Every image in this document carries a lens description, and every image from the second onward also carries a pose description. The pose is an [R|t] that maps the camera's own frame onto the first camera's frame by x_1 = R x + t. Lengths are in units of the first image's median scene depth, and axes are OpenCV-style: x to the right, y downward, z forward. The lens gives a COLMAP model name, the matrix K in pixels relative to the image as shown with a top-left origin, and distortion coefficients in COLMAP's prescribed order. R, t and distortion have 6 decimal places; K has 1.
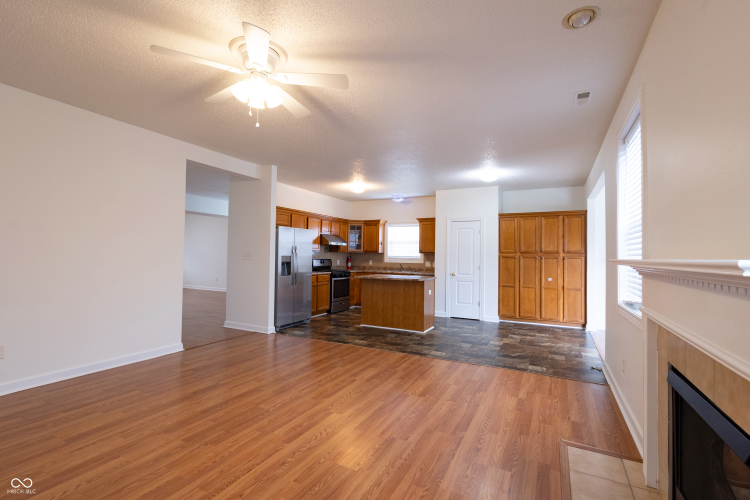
lens RADIAL K [[345.0, 0, 375.0], [0, 345.0, 250.0], [0, 0, 1]] dist [0.000223, 0.000110]
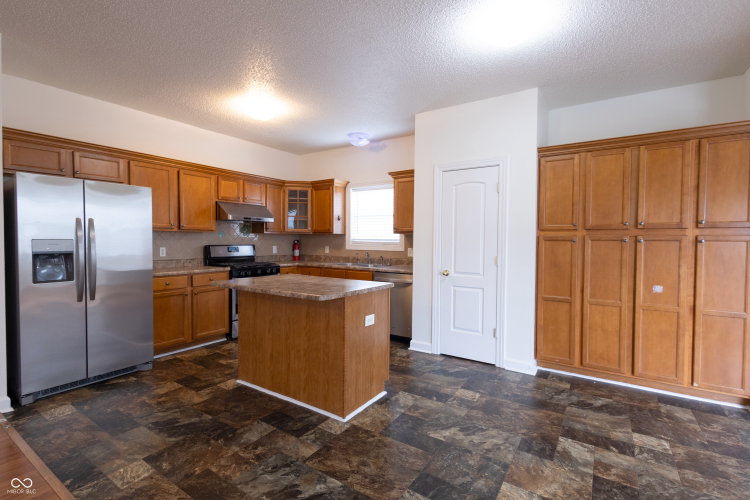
lens RADIAL K [[345.0, 0, 375.0], [0, 345.0, 250.0], [0, 0, 1]] dist [0.000223, 0.000110]
pose [[0.994232, -0.003703, -0.107184, 0.192293], [0.008416, 0.999016, 0.043551, 0.013365], [0.106917, -0.044202, 0.993285, 0.515151]]
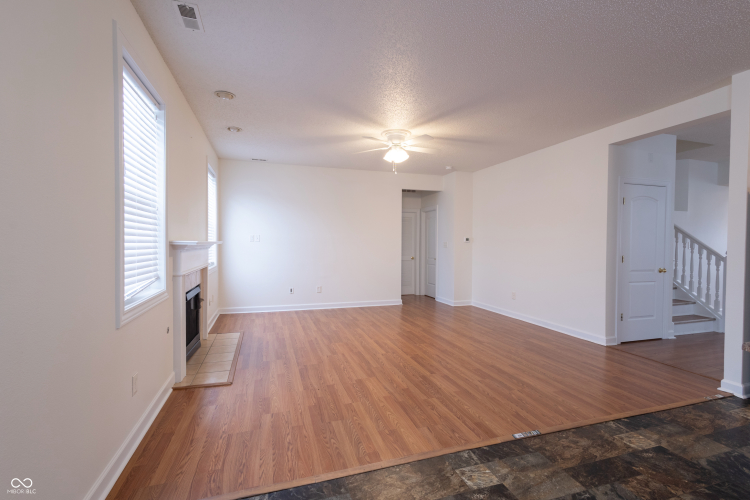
lens RADIAL K [[345.0, 0, 375.0], [0, 345.0, 250.0], [0, 0, 1]] dist [0.000223, 0.000110]
pose [[-0.707305, -0.002228, -0.706905, 0.380503], [-0.002915, 0.999996, -0.000235, 0.018749], [0.706903, 0.001895, -0.707308, 0.814060]]
